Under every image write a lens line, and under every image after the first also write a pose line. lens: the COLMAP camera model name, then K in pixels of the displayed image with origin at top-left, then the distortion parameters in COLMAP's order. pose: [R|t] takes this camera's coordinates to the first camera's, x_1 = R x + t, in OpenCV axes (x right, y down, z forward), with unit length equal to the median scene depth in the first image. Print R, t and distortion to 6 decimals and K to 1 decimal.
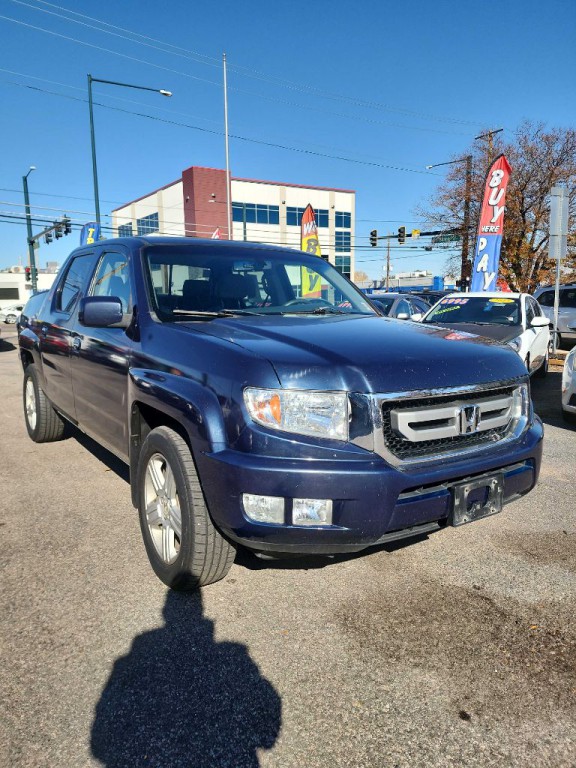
lens RADIAL K [[527.7, 0, 276.0], [0, 527.7, 366.1], [0, 0, 1]] dist [0.043648, -0.036529]
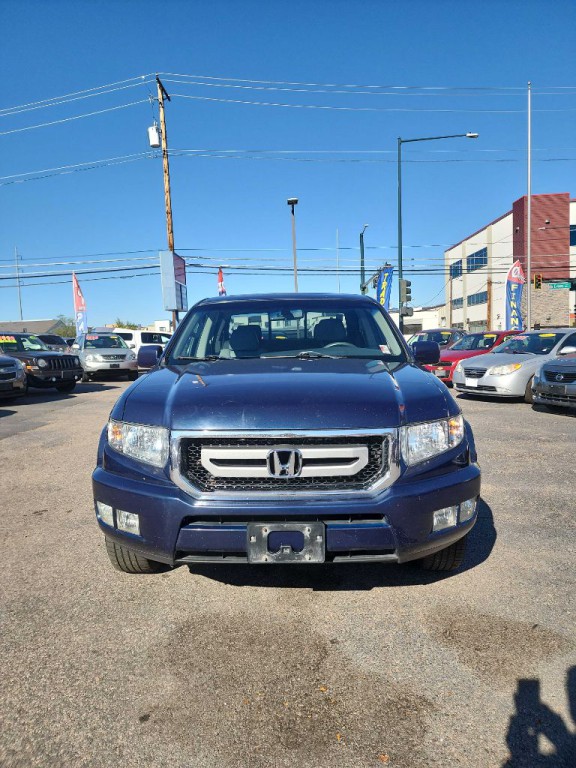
lens RADIAL K [[507.7, 0, 299.0], [0, 507.7, 367.0], [0, 0, 1]] dist [0.079741, -0.065005]
pose [[0.828206, 0.007763, -0.560370, 0.086624], [-0.041190, 0.998043, -0.047050, -0.004104], [0.558908, 0.062049, 0.826905, 0.014978]]
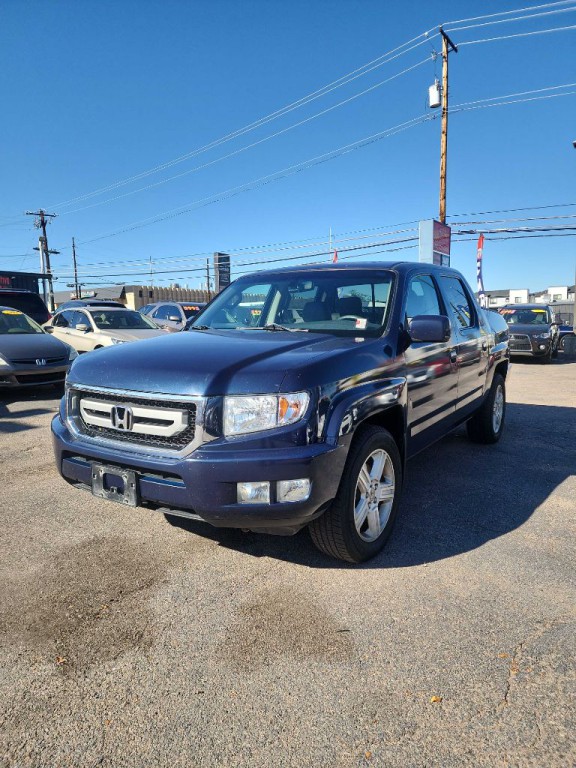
lens RADIAL K [[519.0, 0, 288.0], [0, 519.0, 384.0], [0, 0, 1]] dist [0.087917, -0.081149]
pose [[0.391896, 0.105555, -0.913934, 0.144358], [-0.097632, 0.992559, 0.072771, -0.009123], [0.914814, 0.060710, 0.399285, 0.078687]]
